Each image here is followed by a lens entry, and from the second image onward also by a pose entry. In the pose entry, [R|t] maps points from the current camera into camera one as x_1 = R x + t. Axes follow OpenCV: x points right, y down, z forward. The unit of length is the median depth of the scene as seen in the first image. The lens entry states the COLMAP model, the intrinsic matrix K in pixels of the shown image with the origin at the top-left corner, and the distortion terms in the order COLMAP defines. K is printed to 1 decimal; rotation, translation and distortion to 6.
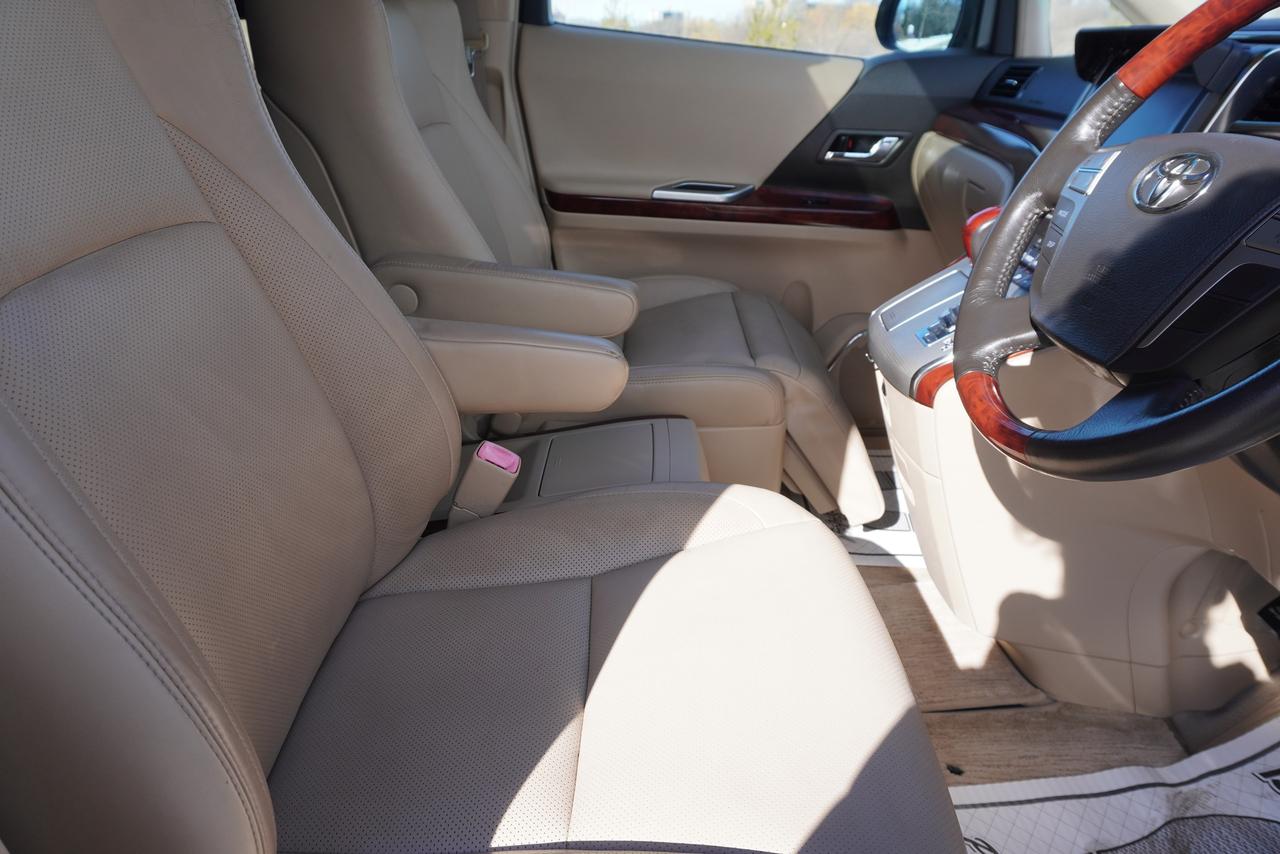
lens RADIAL K [[853.7, 0, 636.2], [0, 853.7, 422.1], [0, 0, 1]] dist [-0.034830, 0.003353]
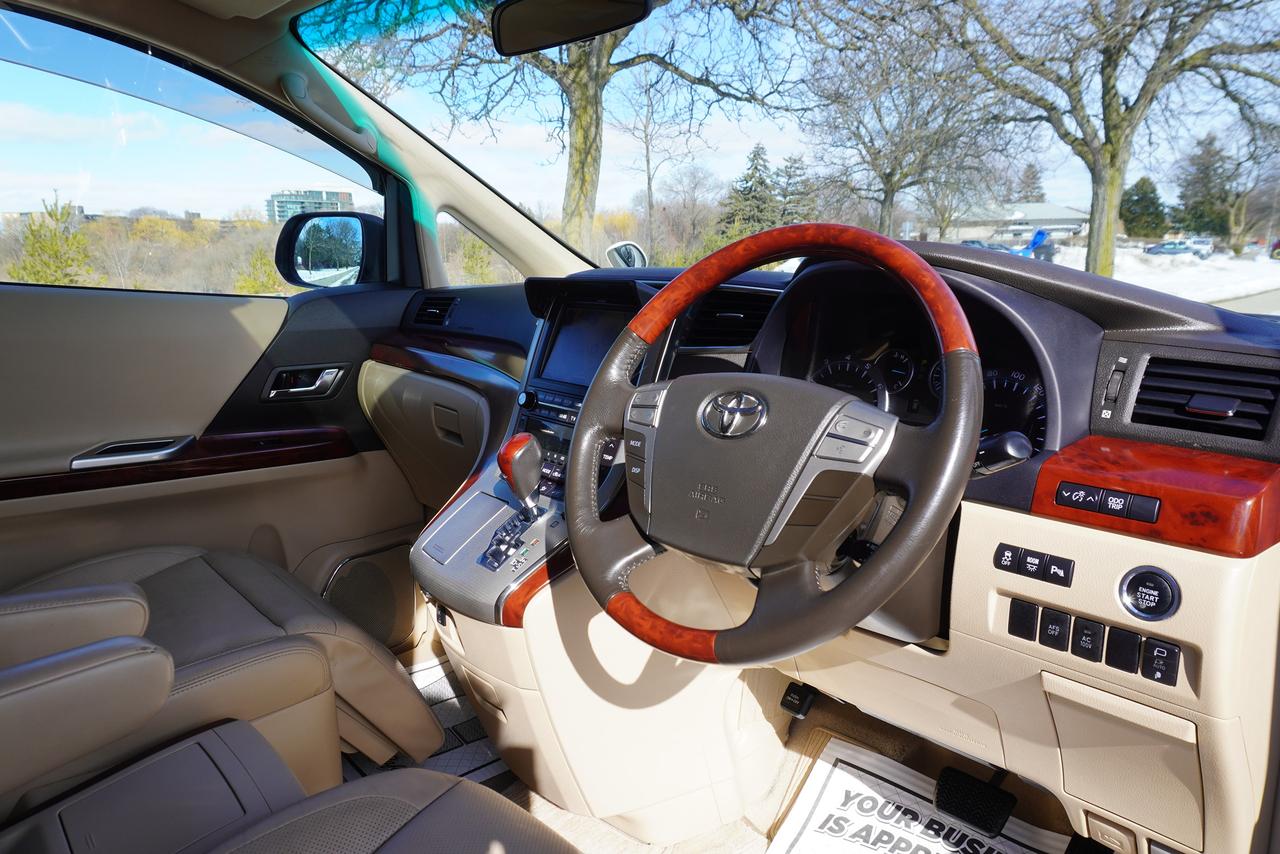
lens RADIAL K [[853.7, 0, 638.7], [0, 853.7, 421.6], [0, 0, 1]] dist [-0.034830, 0.003353]
pose [[0.730756, -0.147854, 0.666434, -0.124575], [0.291630, 0.950307, -0.108943, -0.060069], [-0.617209, 0.273964, 0.737561, 0.039096]]
